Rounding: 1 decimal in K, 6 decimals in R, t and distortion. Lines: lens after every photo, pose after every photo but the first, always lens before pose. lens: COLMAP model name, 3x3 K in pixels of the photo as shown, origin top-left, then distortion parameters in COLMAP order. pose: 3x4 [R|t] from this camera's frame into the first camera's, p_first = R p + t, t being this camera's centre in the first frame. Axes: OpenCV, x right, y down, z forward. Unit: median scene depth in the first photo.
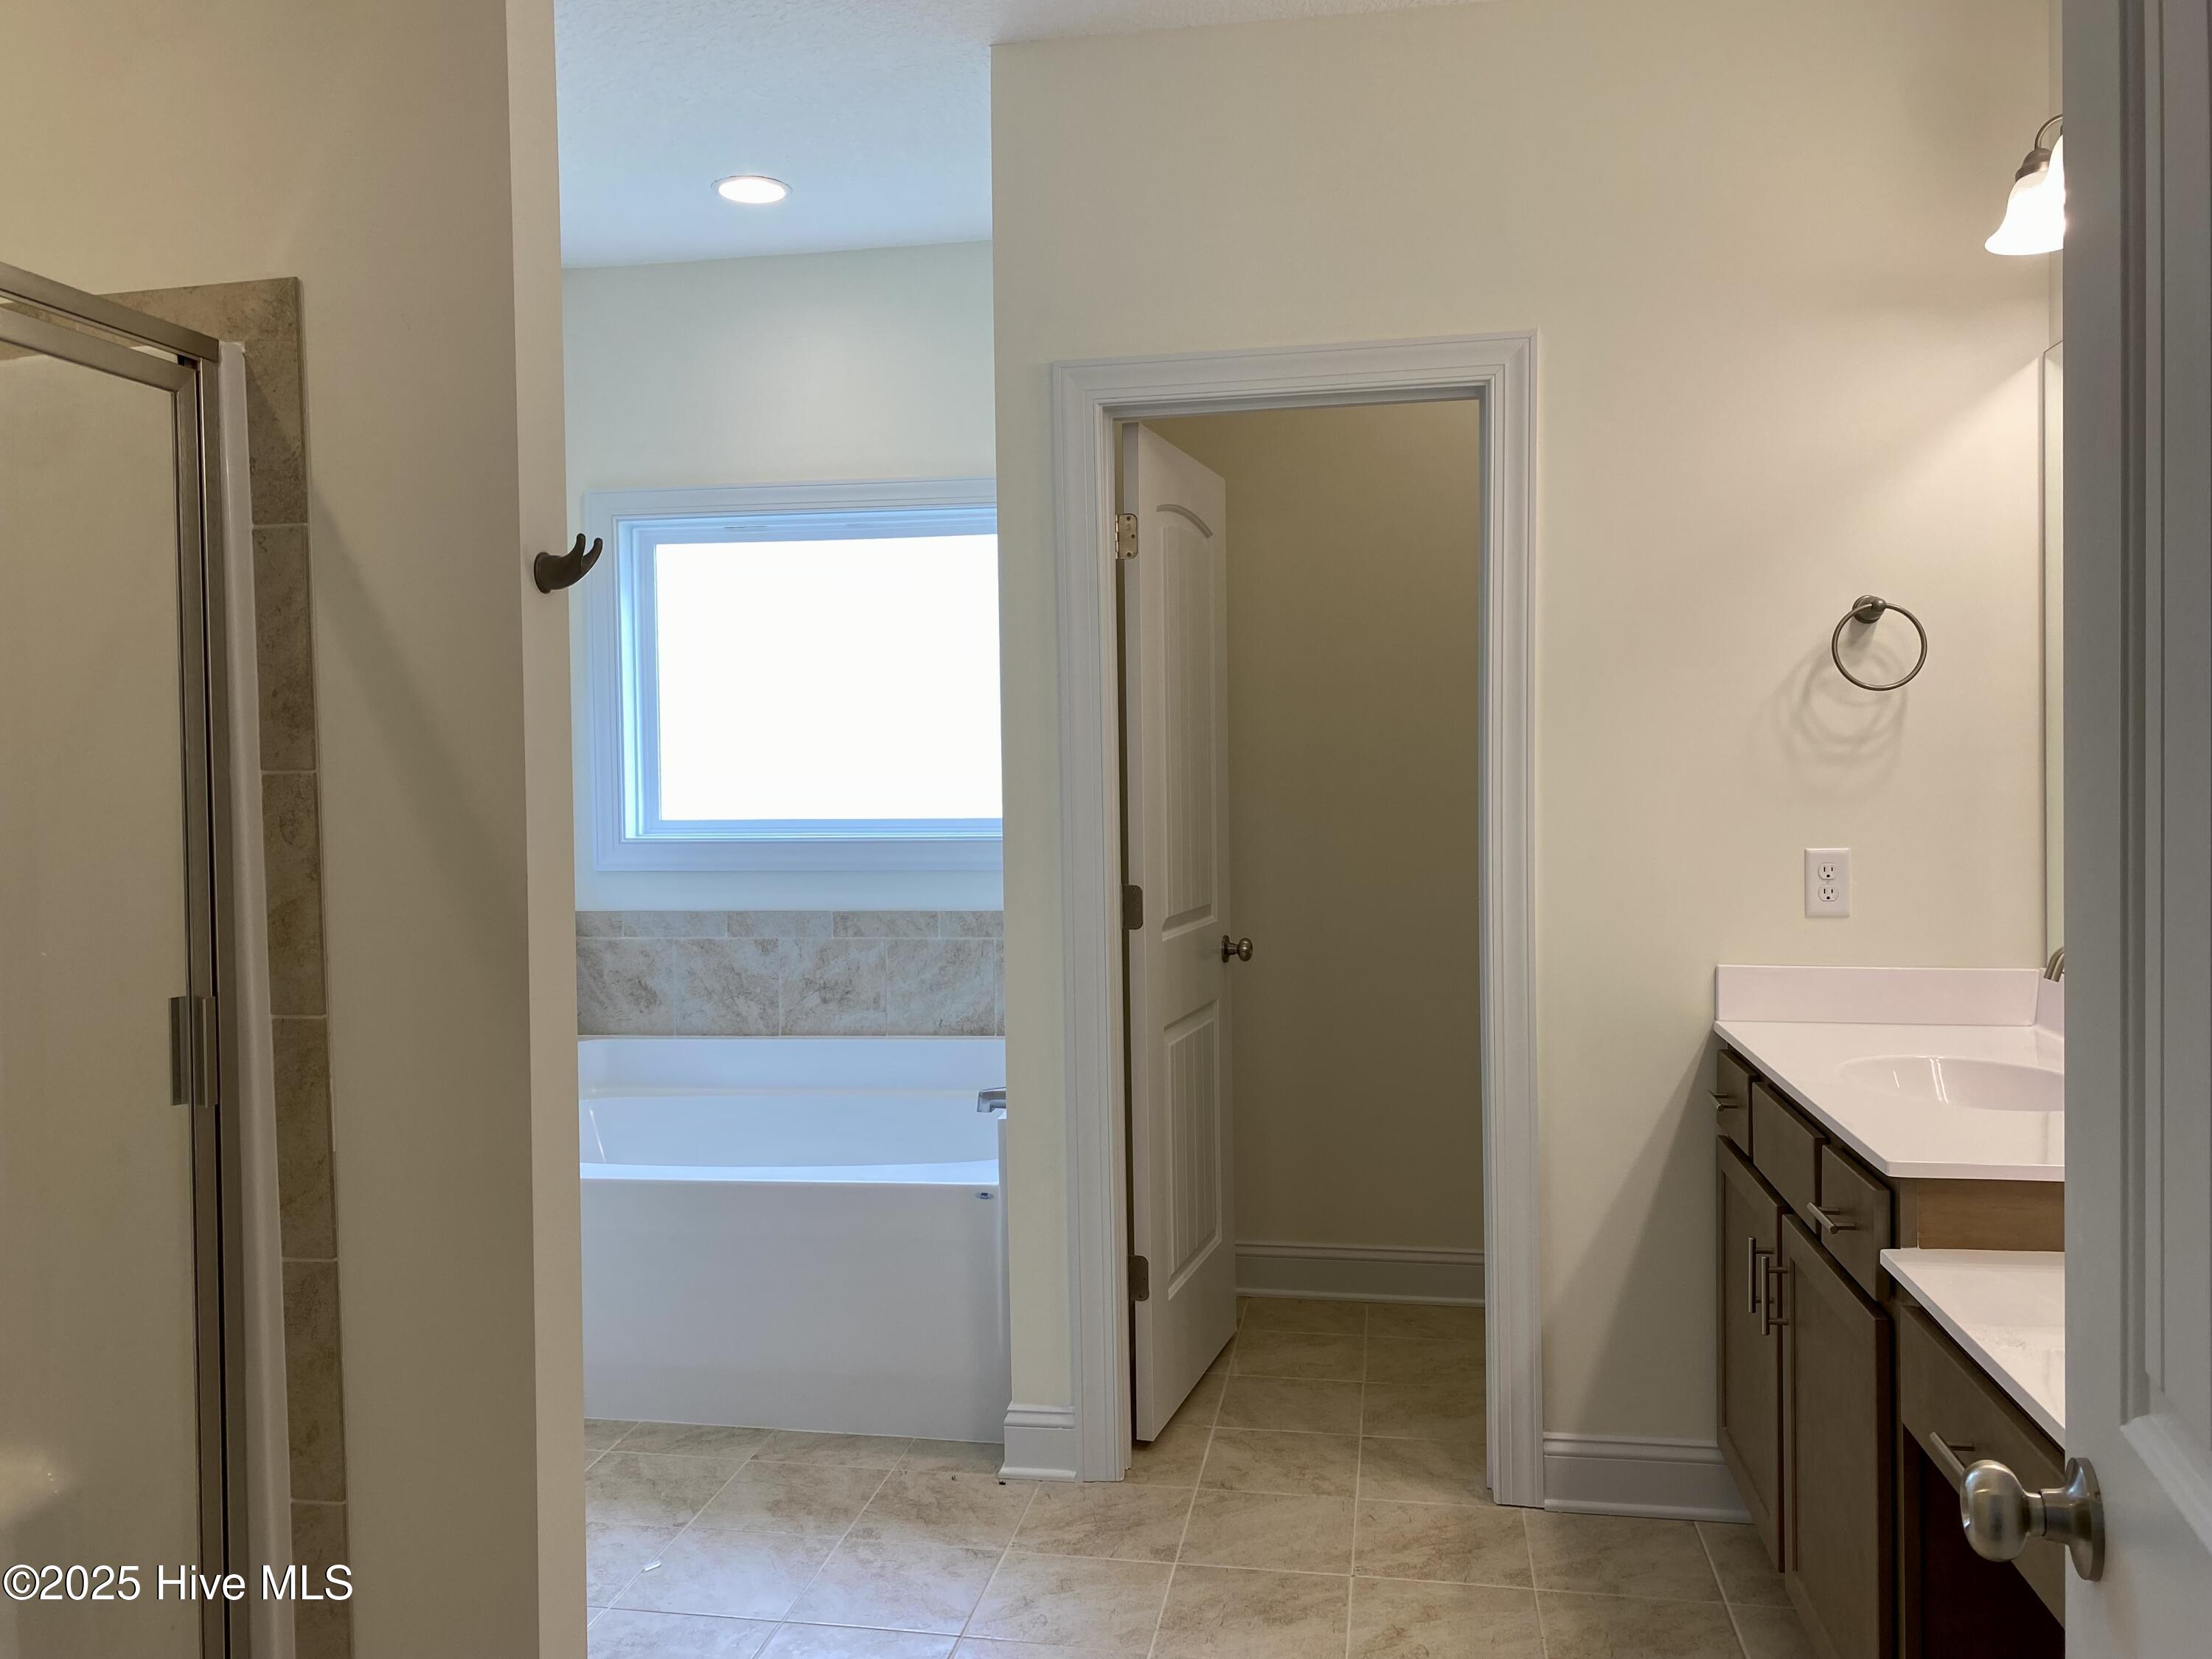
lens RADIAL K [[1656.7, 0, 1098.6], [0, 1656.7, 791.7], [0, 0, 1]] dist [0.176002, -0.396136]
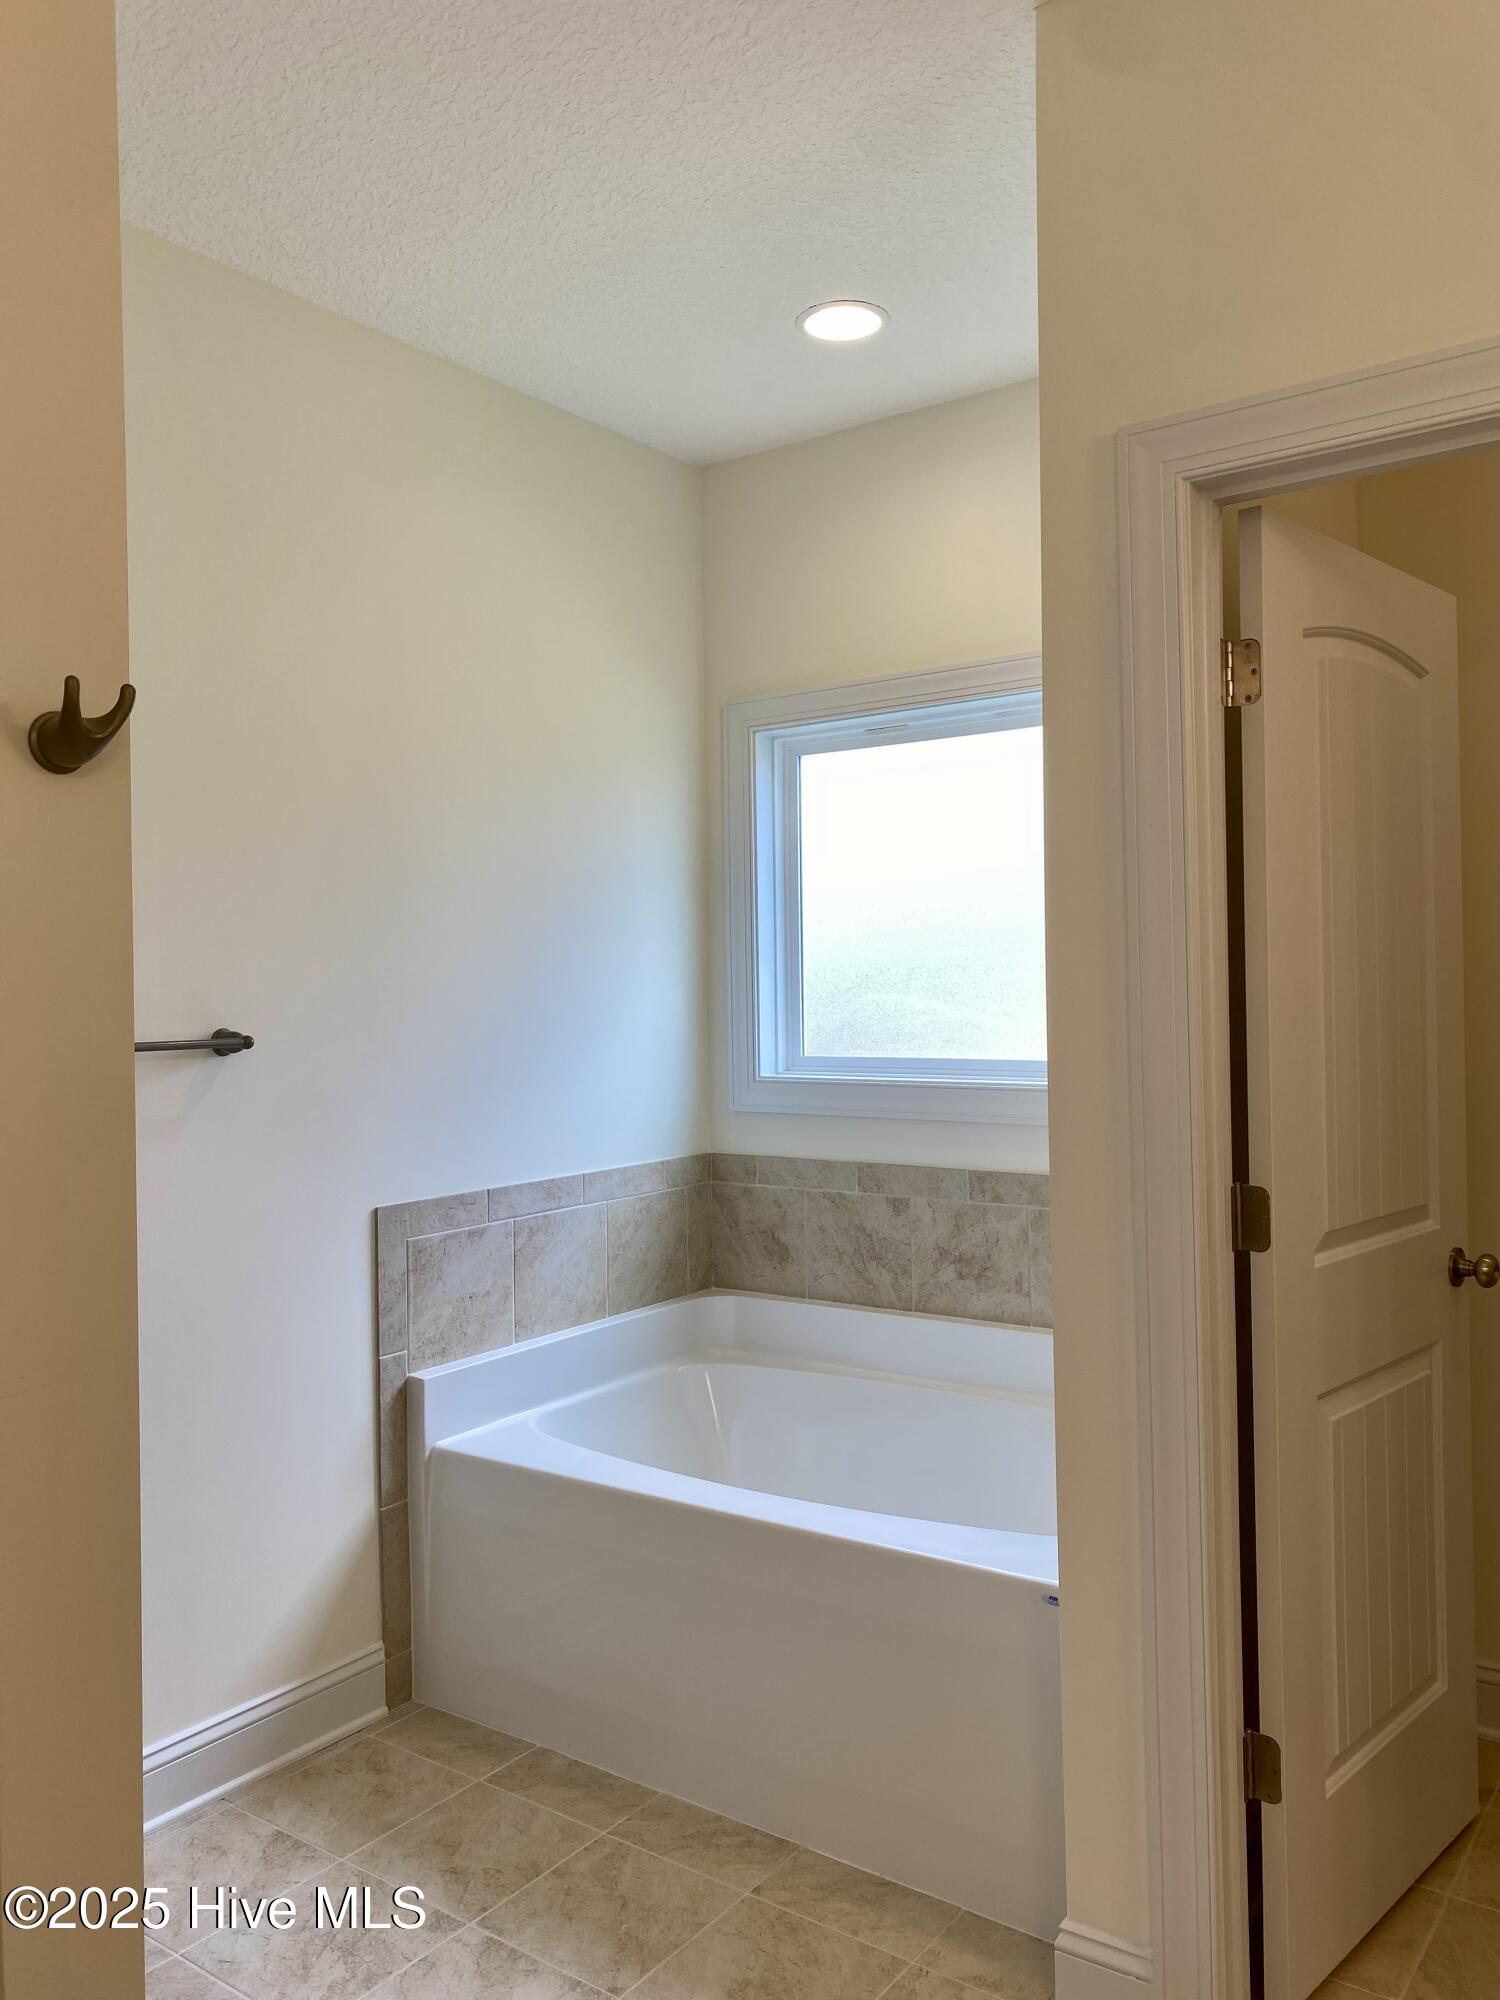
lens RADIAL K [[1528.3, 0, 783.5], [0, 1528.3, 971.6], [0, 0, 1]] dist [0.035408, -0.034882]
pose [[0.905414, -0.003304, -0.424517, 0.083674], [-0.004421, 0.999842, -0.017210, -0.014534], [0.424507, 0.017459, 0.905256, 0.261378]]
